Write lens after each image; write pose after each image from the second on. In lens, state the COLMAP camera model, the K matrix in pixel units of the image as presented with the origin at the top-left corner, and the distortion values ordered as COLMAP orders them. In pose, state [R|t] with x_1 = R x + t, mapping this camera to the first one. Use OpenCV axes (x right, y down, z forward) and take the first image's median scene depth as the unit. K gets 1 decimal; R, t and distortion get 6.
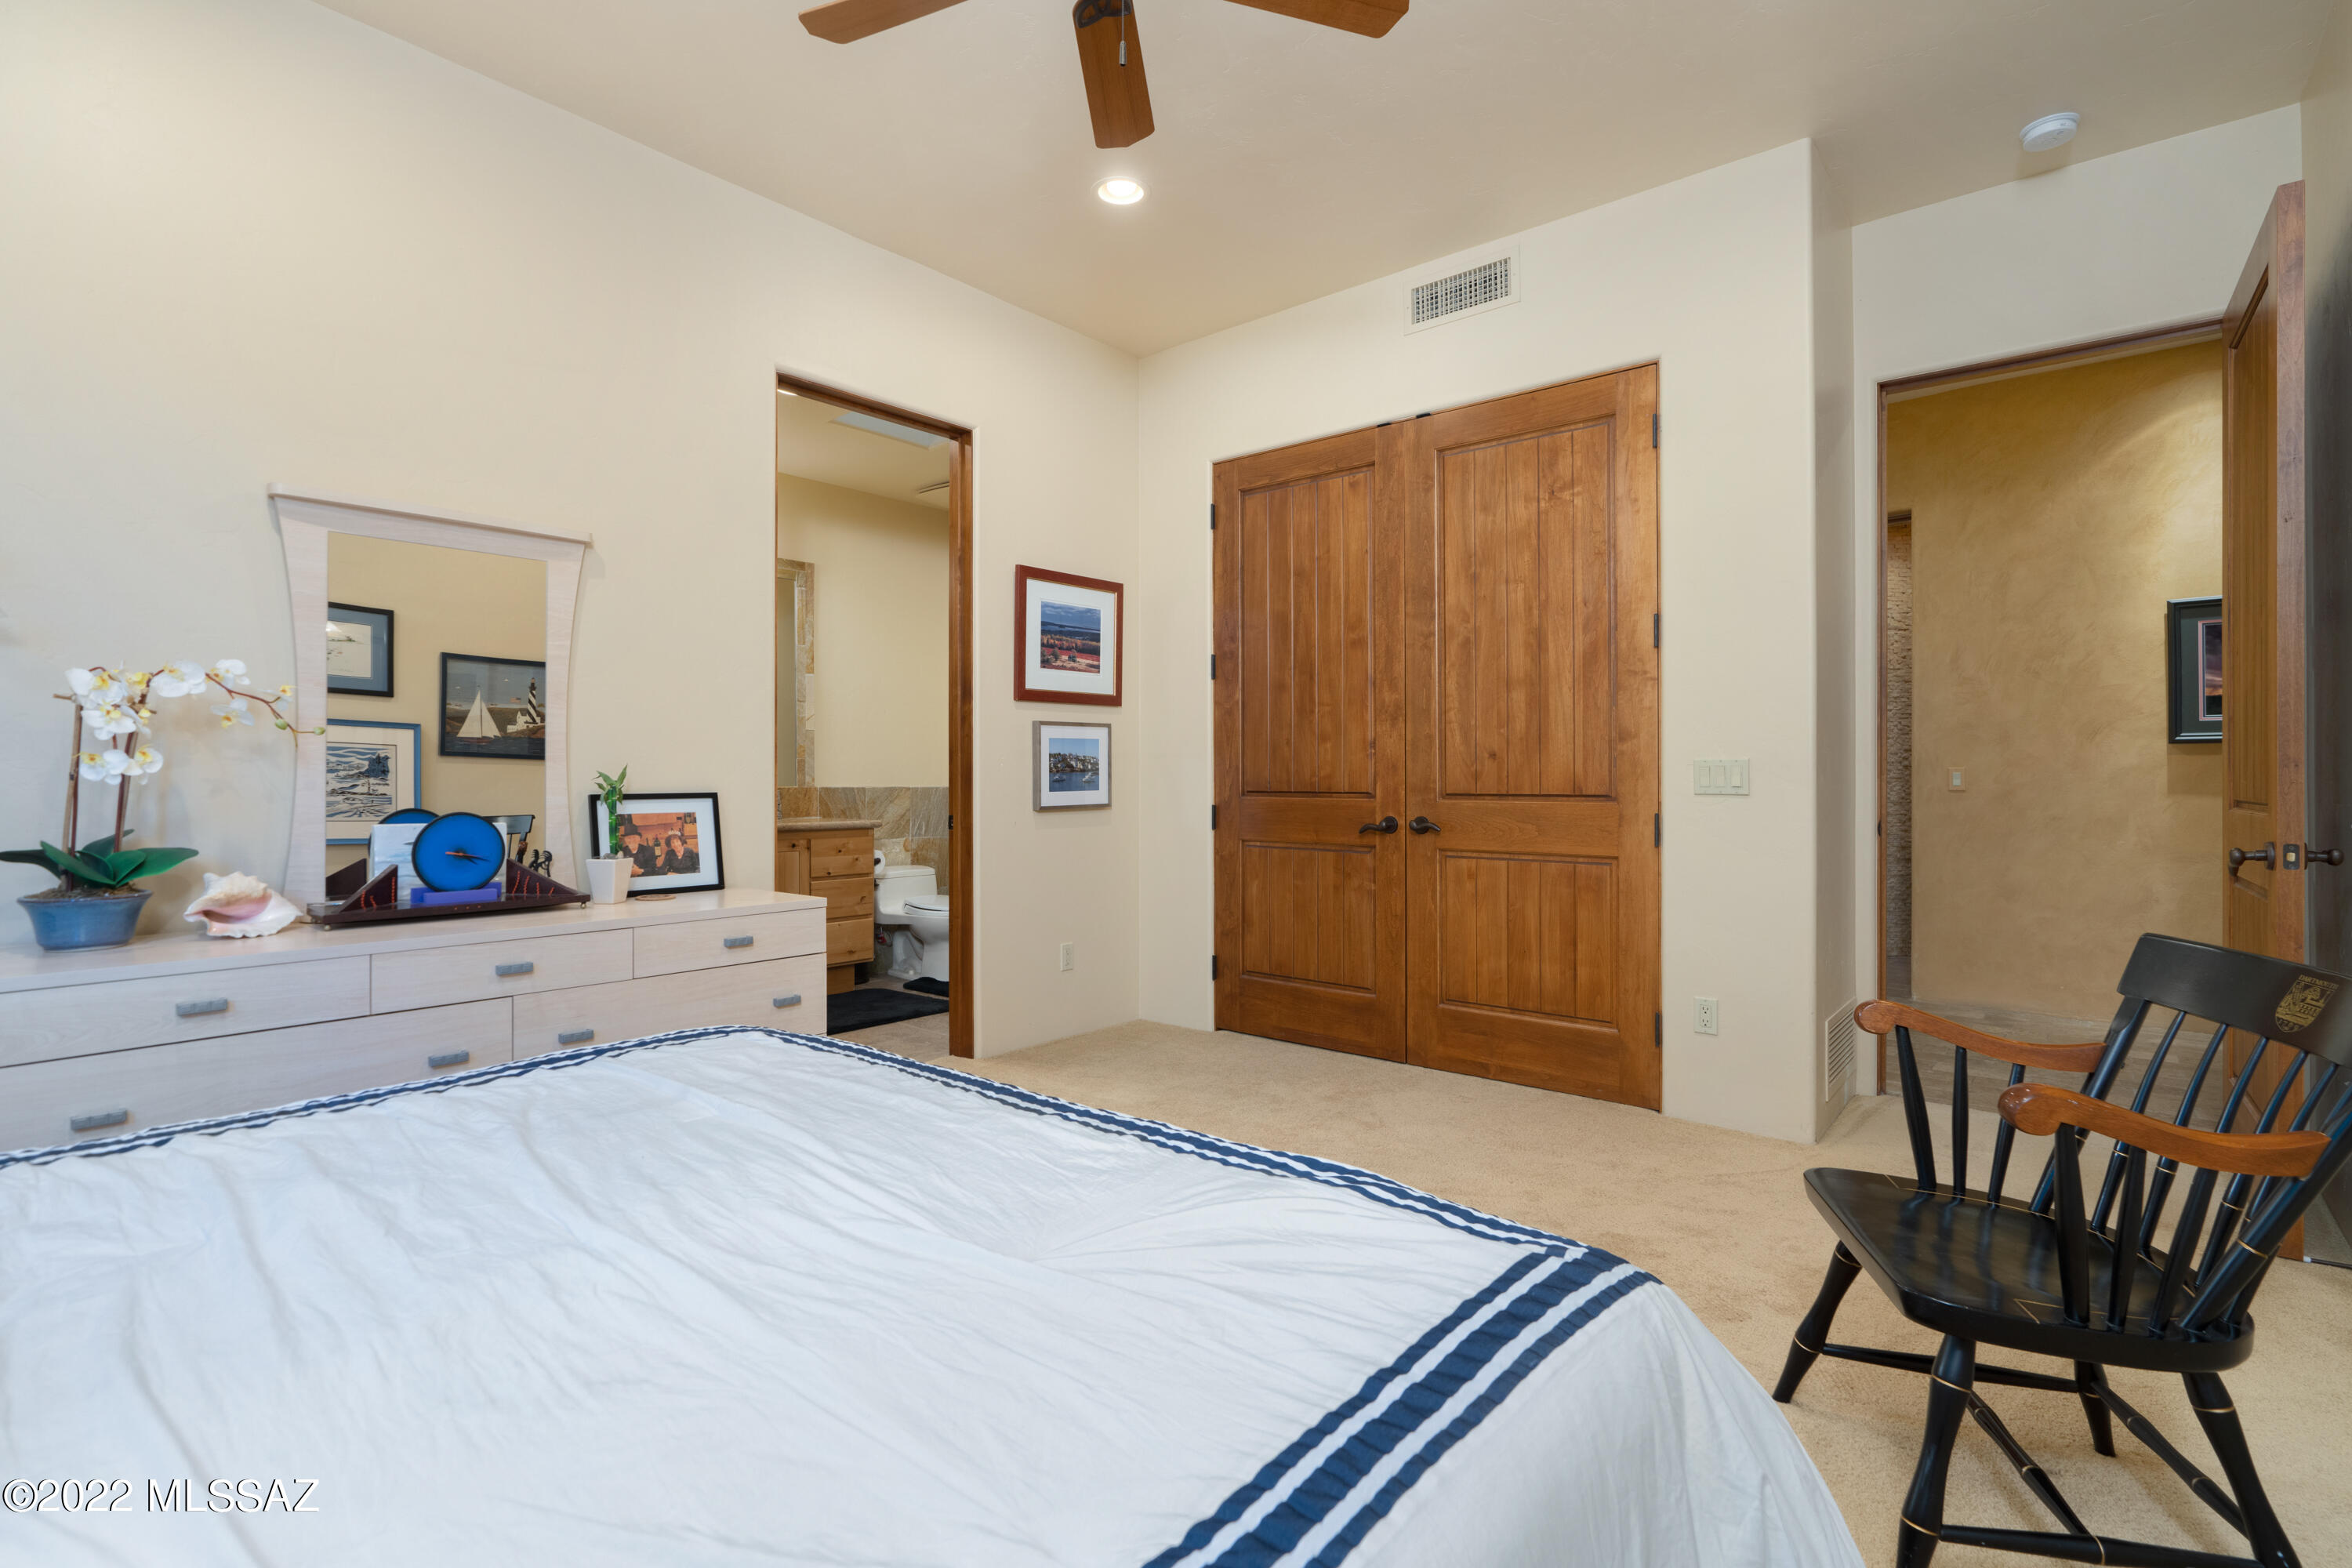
lens RADIAL K [[1083.3, 0, 1174.4], [0, 1083.3, 785.3], [0, 0, 1]] dist [-0.016143, 0.003339]
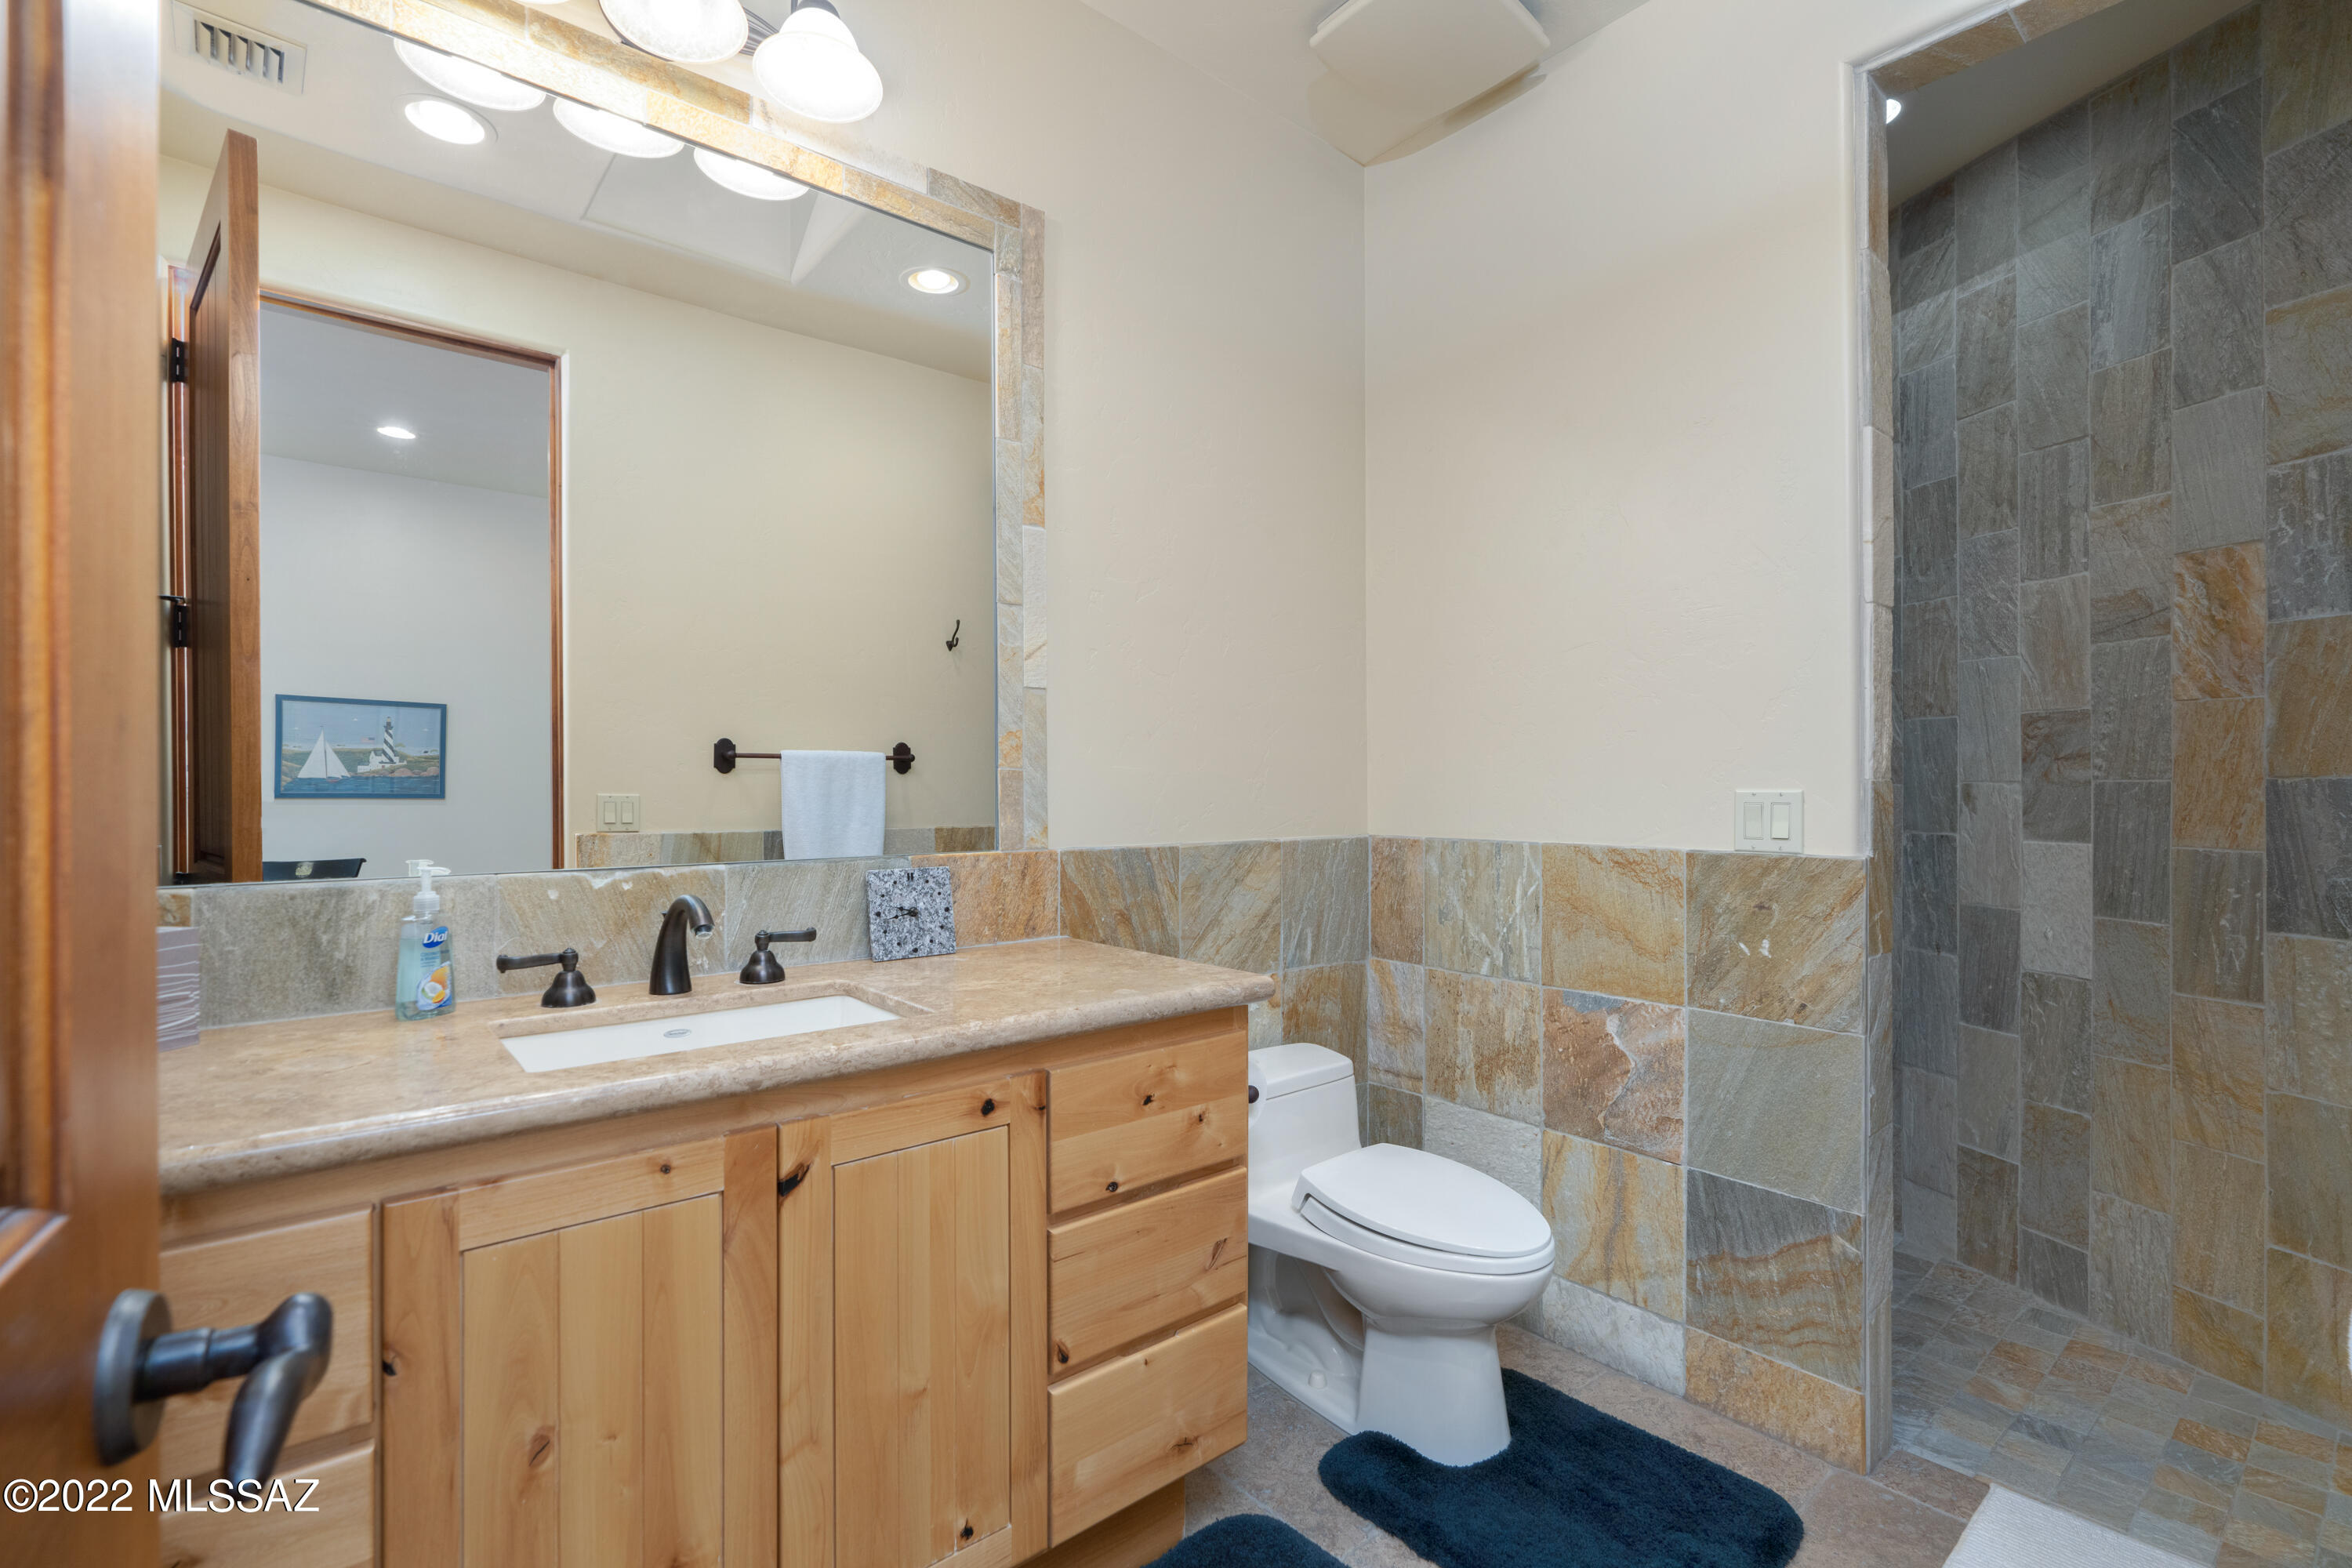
lens RADIAL K [[1083.3, 0, 1173.3], [0, 1083.3, 800.2], [0, 0, 1]] dist [-0.016143, 0.003339]
pose [[0.983299, -0.003489, -0.181963, -0.229264], [0.003266, 0.999994, -0.001522, -0.013694], [0.181967, 0.000902, 0.983304, 0.663051]]
